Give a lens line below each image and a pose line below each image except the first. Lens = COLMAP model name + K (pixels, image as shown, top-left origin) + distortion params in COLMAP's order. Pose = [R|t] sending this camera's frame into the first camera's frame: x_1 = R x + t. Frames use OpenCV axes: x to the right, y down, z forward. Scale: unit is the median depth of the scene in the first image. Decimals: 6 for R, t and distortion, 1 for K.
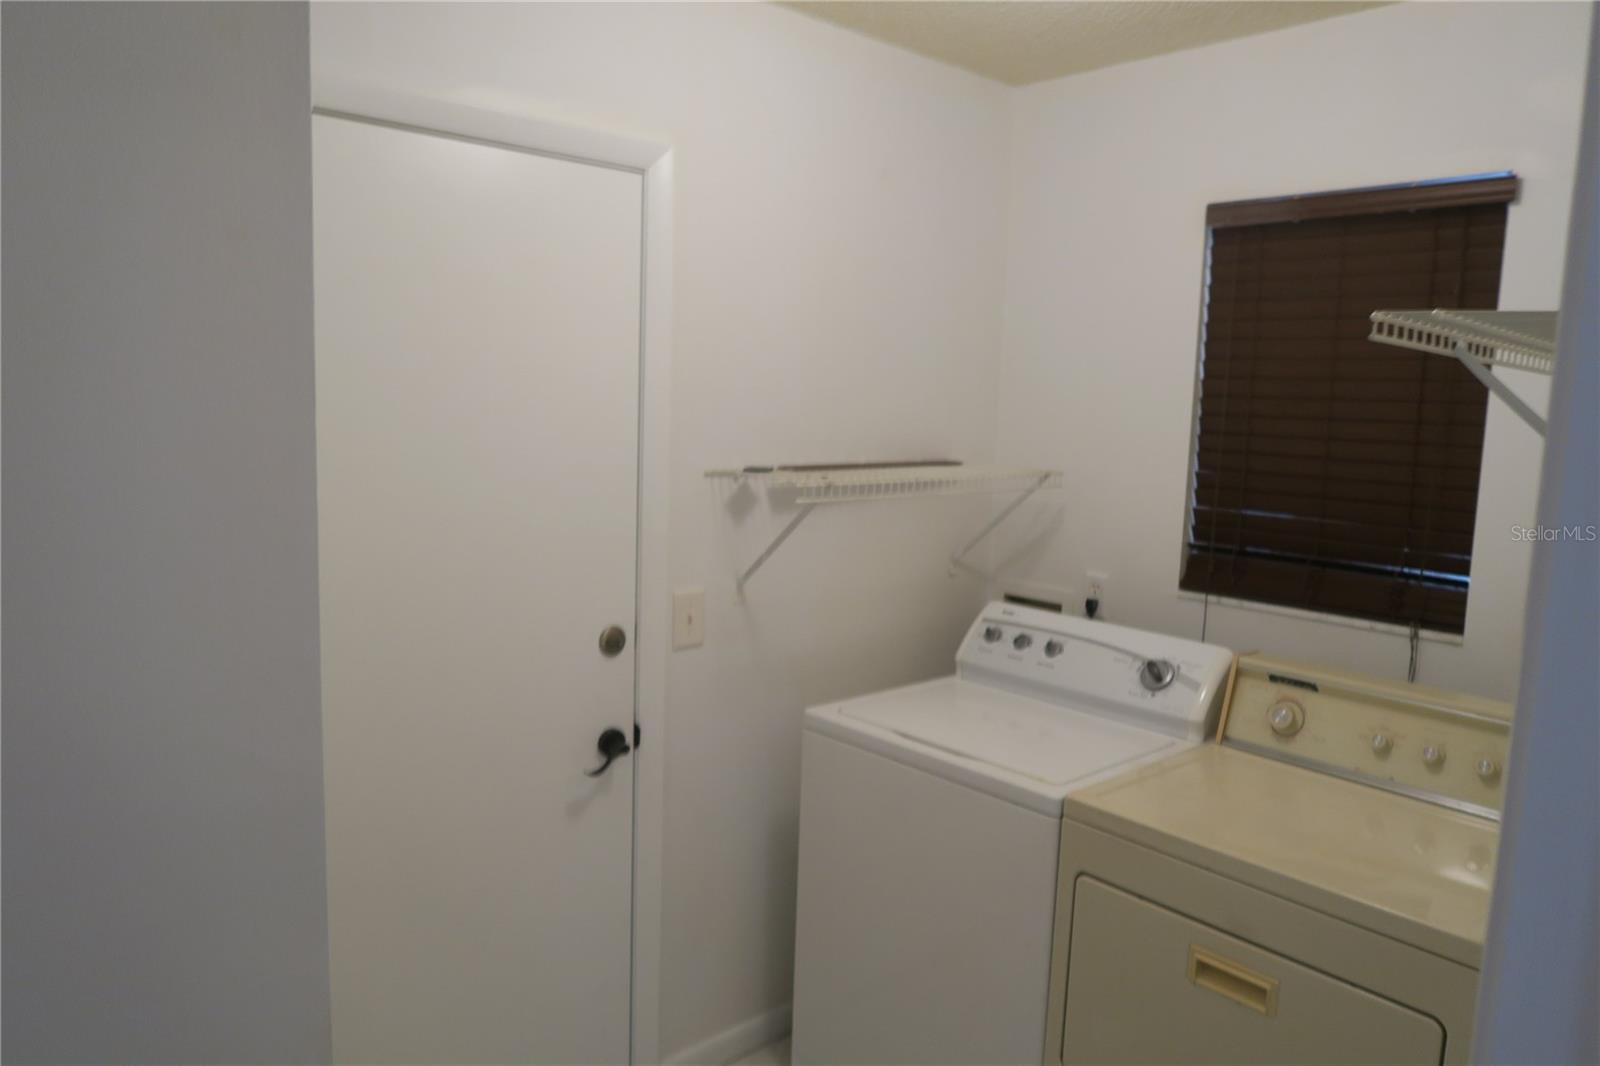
lens RADIAL K [[1110.7, 0, 804.1], [0, 1110.7, 533.5], [0, 0, 1]] dist [-0.017339, 0.002020]
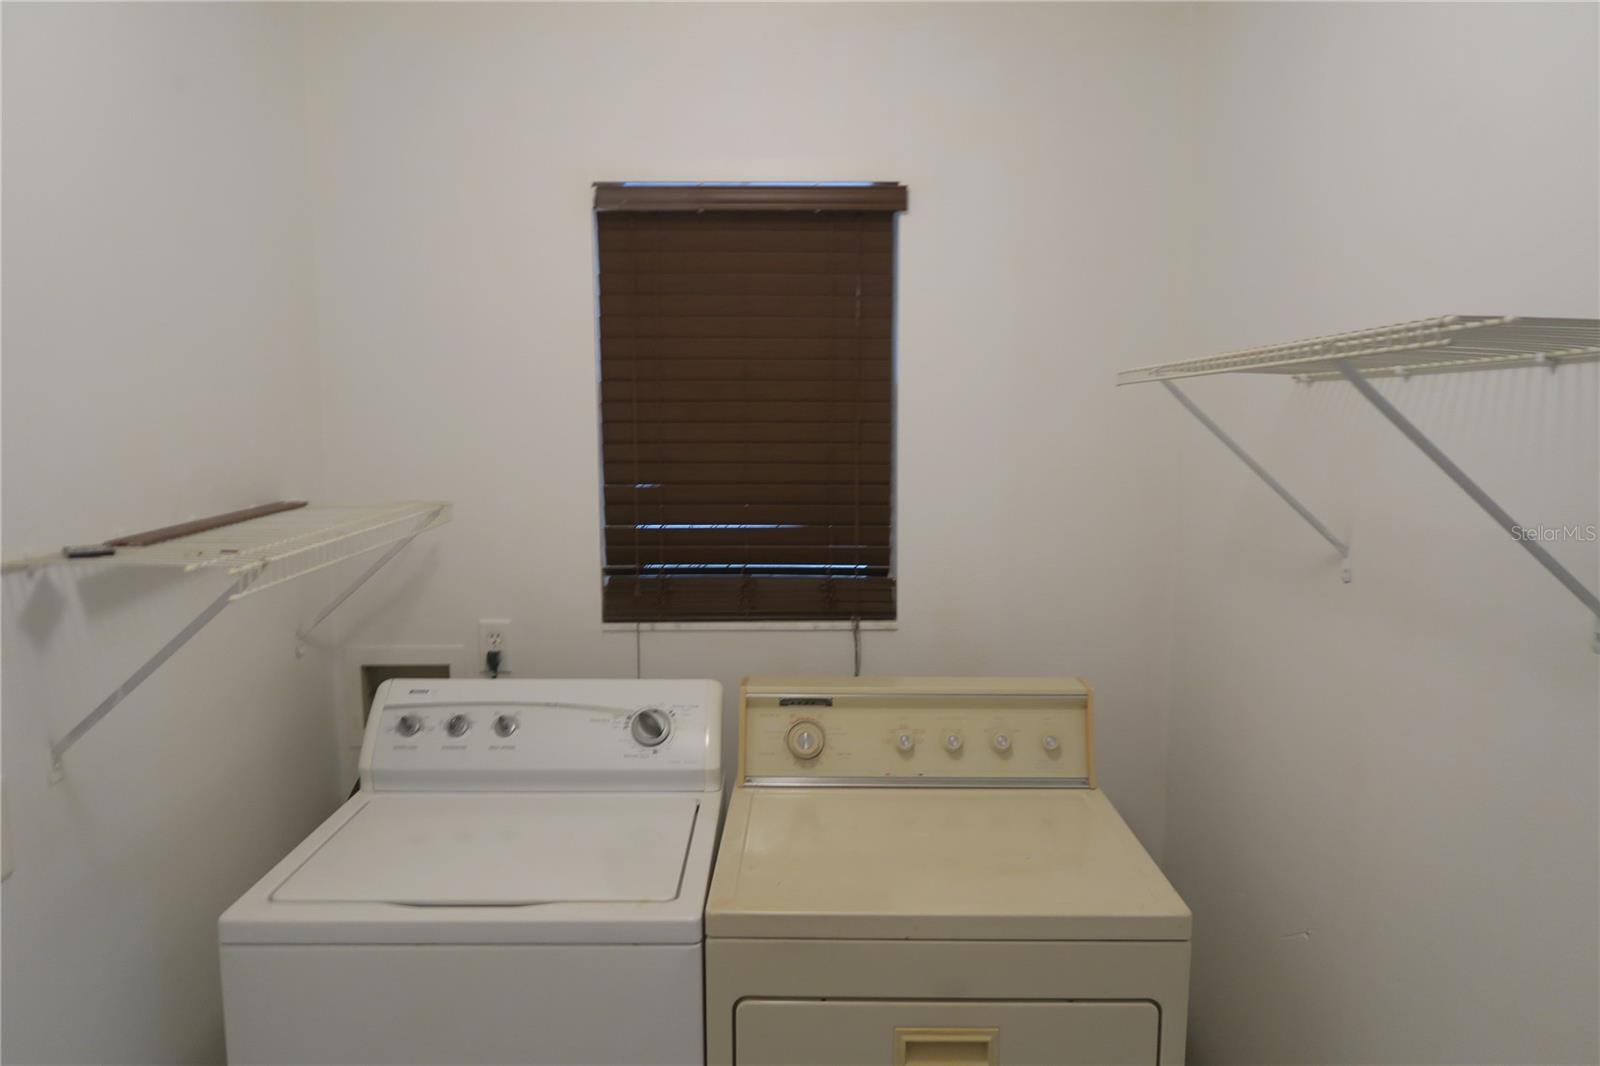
lens RADIAL K [[1110.7, 0, 804.1], [0, 1110.7, 533.5], [0, 0, 1]] dist [-0.017339, 0.002020]
pose [[0.662169, -0.120165, 0.739657, -0.217416], [0.117309, 0.991512, 0.056062, -0.054908], [-0.740115, 0.049646, 0.670645, 0.320362]]
